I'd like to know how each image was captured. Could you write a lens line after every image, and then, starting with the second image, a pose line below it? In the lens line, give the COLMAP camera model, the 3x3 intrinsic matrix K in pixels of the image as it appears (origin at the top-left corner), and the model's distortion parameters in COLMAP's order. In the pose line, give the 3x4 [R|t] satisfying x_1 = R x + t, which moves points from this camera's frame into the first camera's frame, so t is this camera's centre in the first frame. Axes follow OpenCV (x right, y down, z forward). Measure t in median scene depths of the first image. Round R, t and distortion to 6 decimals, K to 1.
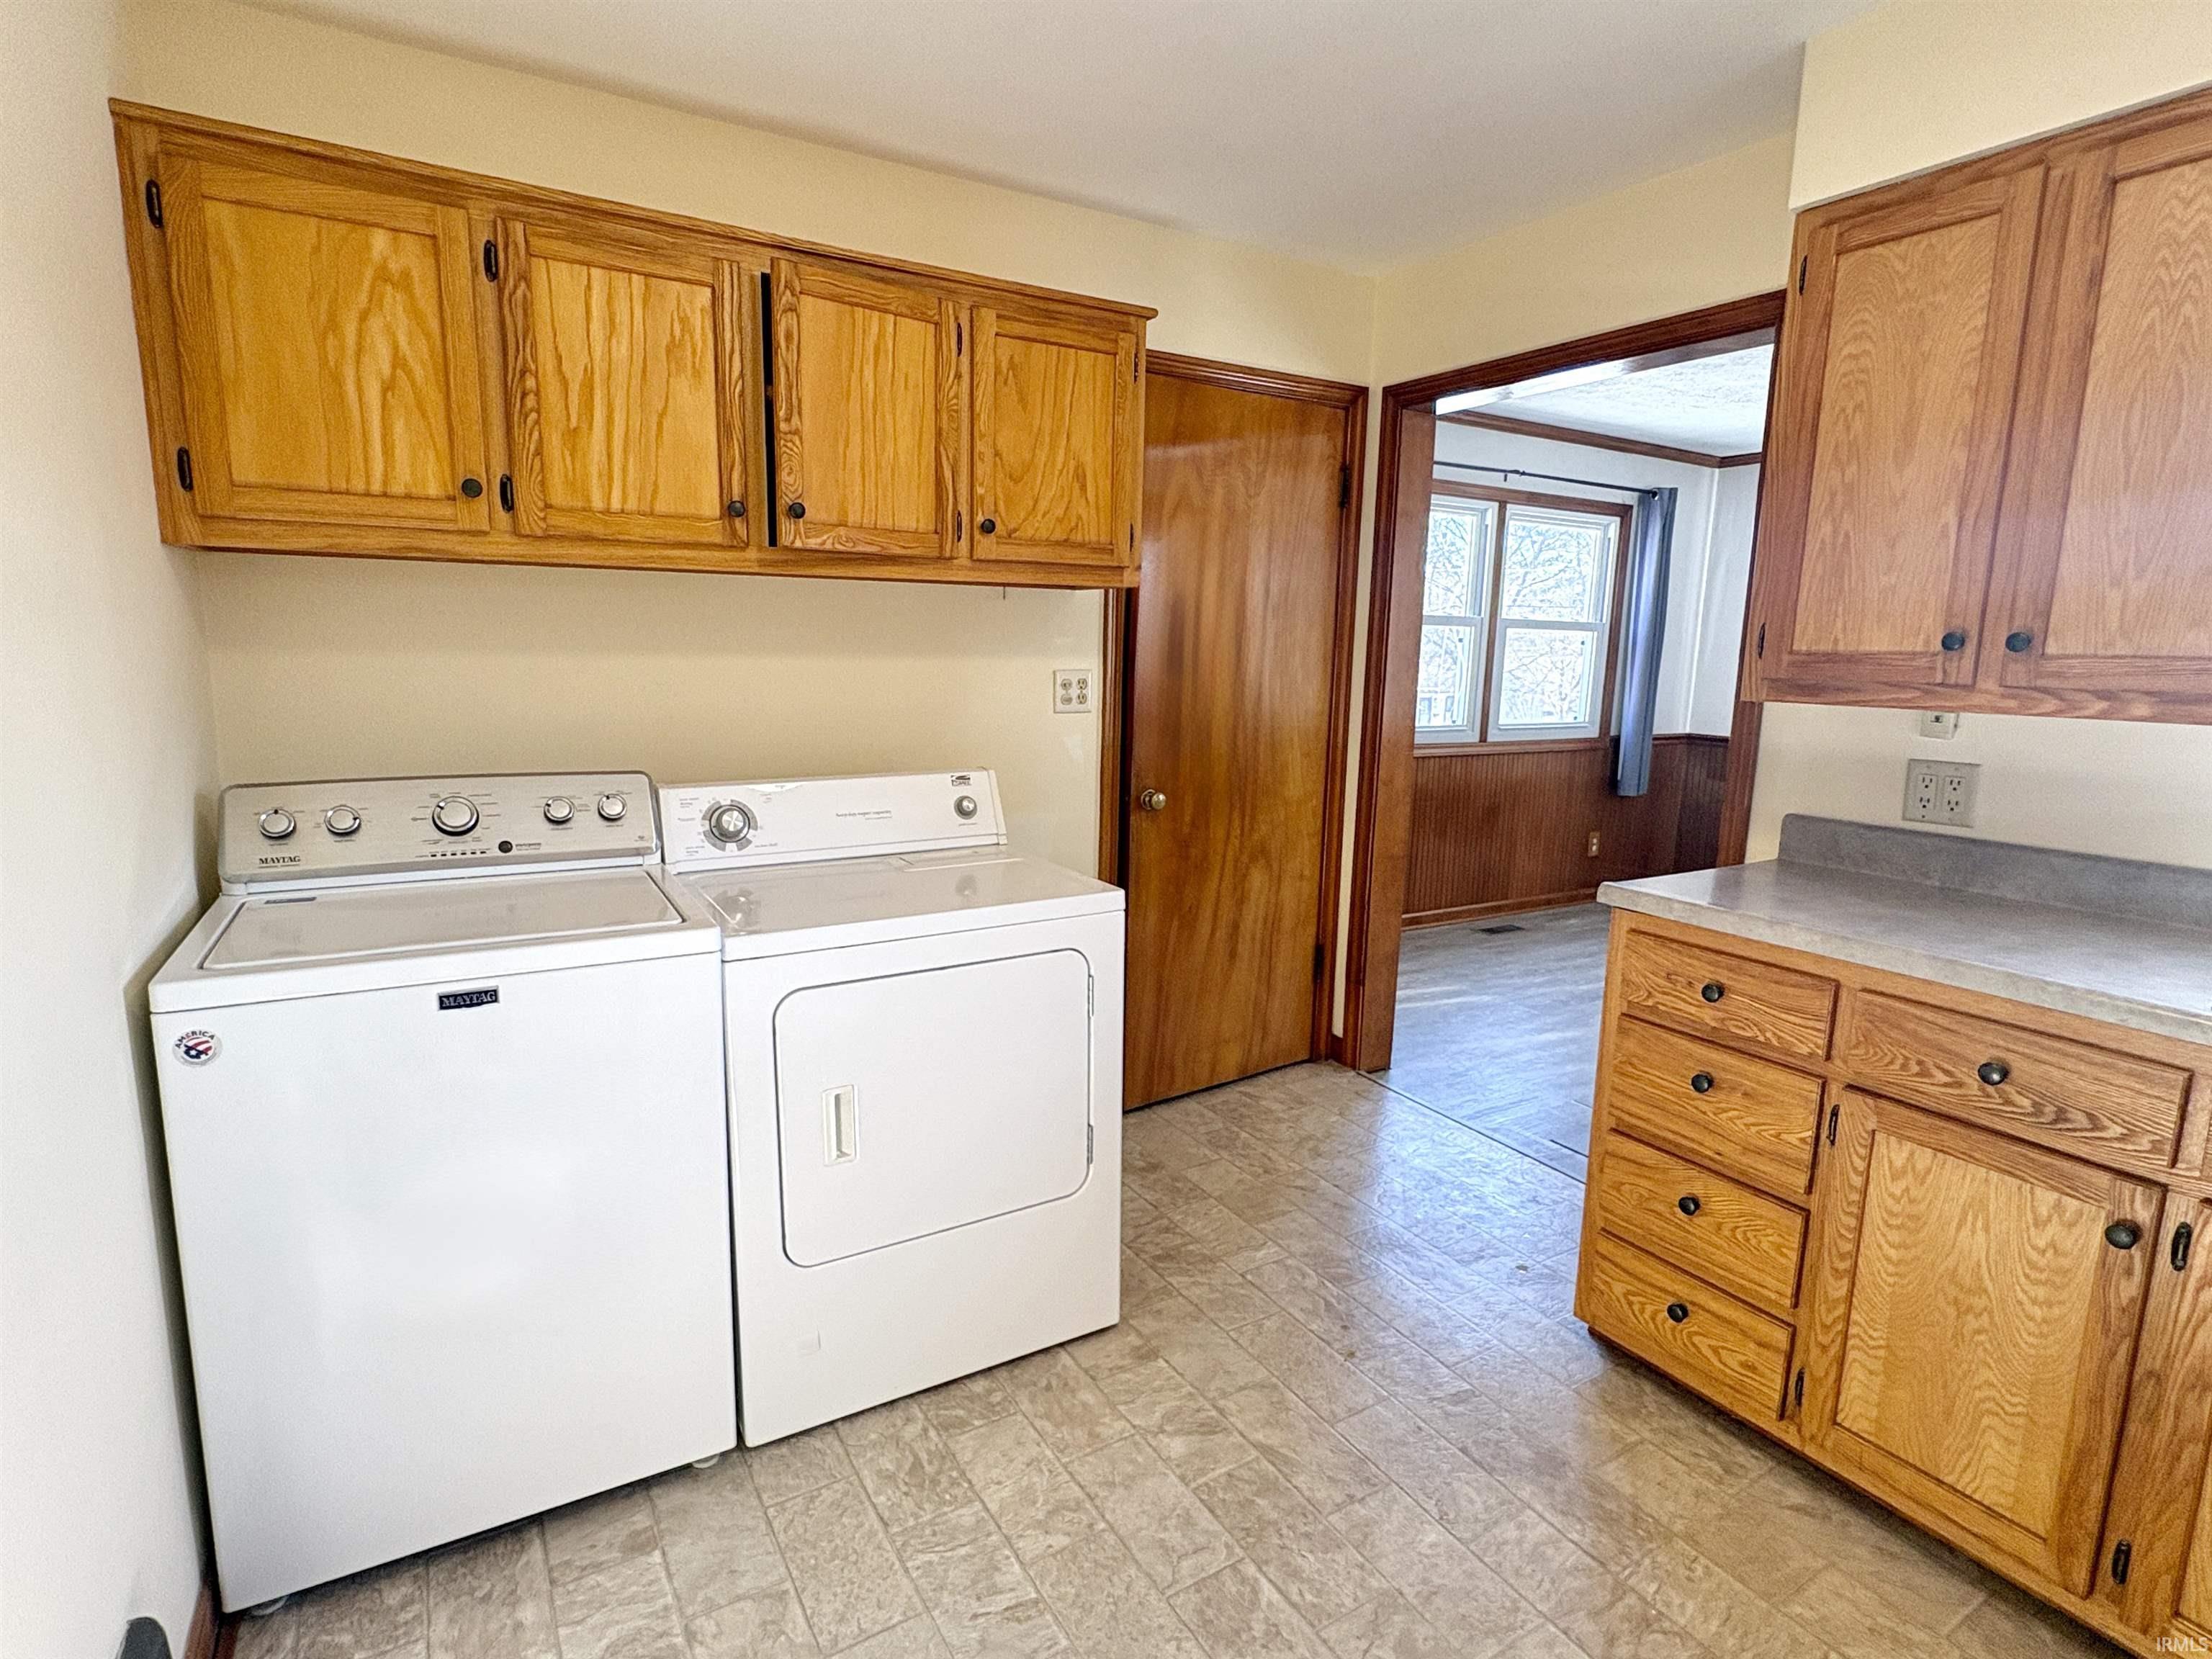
lens RADIAL K [[1119.5, 0, 1106.0], [0, 1119.5, 829.5], [0, 0, 1]] dist [-0.000041, -0.000249]
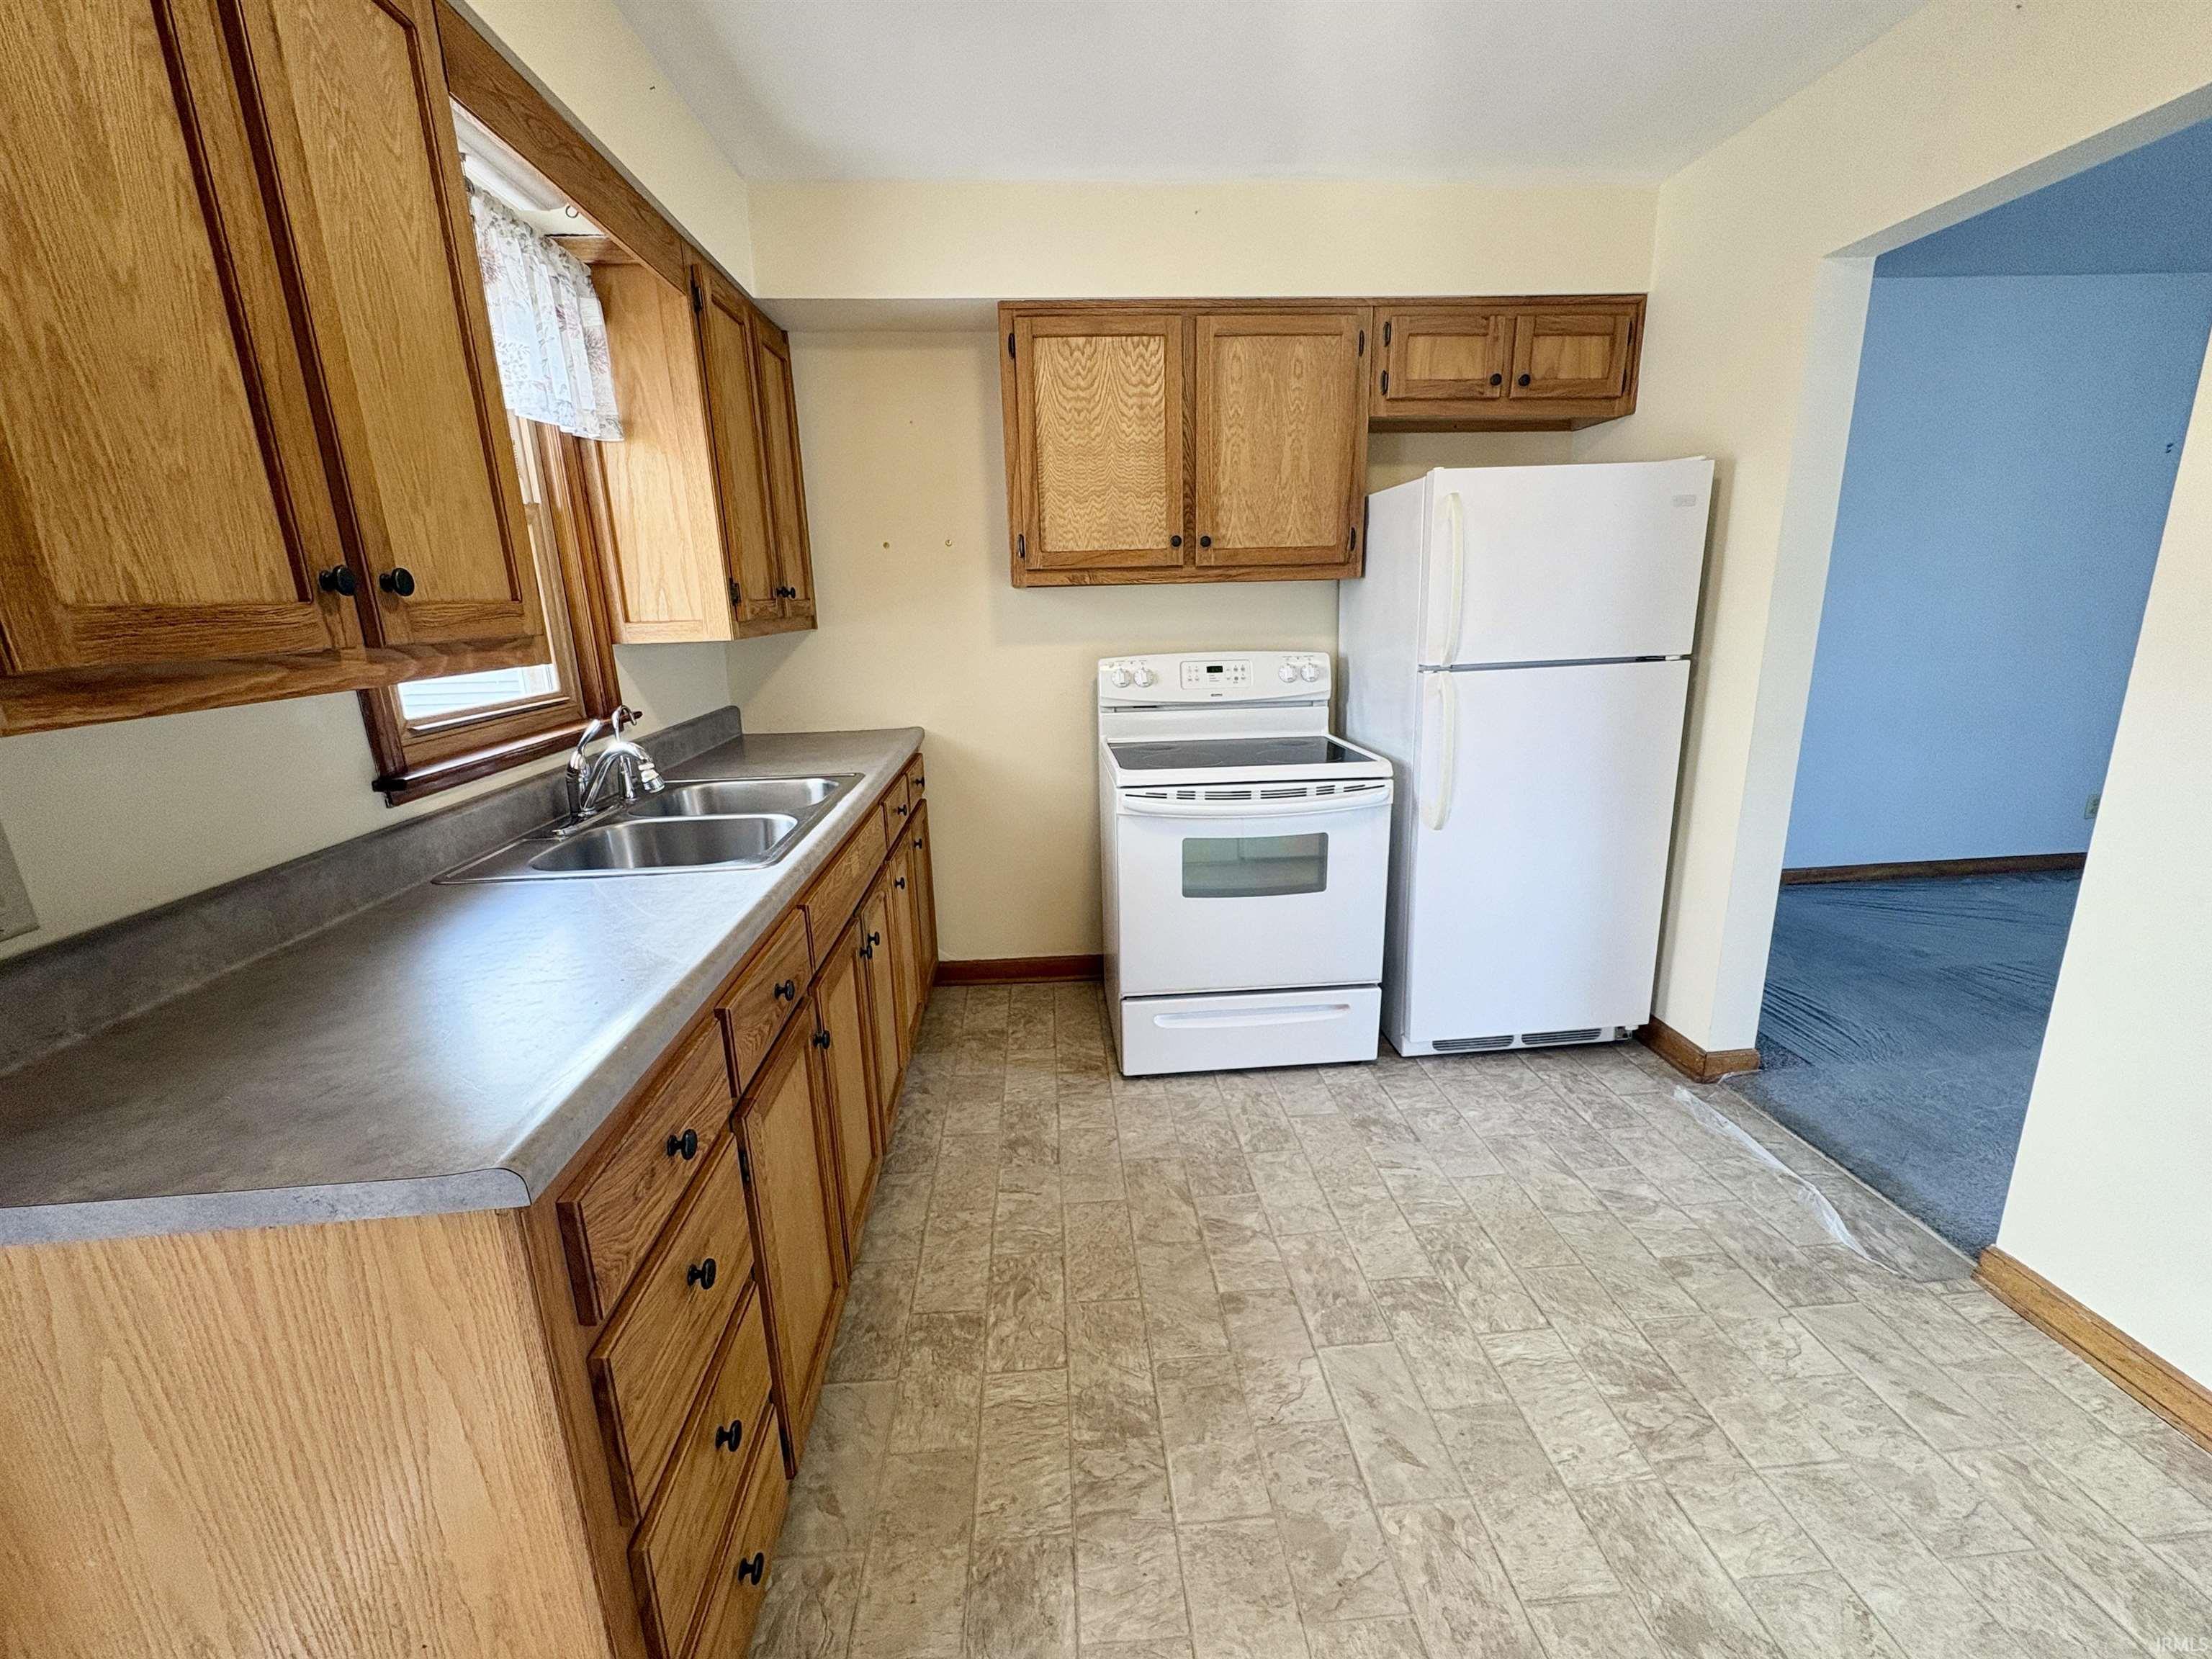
lens RADIAL K [[895.7, 0, 1106.0], [0, 895.7, 829.5], [0, 0, 1]] dist [0.001089, -0.000043]
pose [[-0.888496, -0.112022, 0.445001, 0.148317], [0.083994, 0.913661, 0.397703, -0.231996], [-0.451131, 0.390735, -0.802376, 1.429052]]
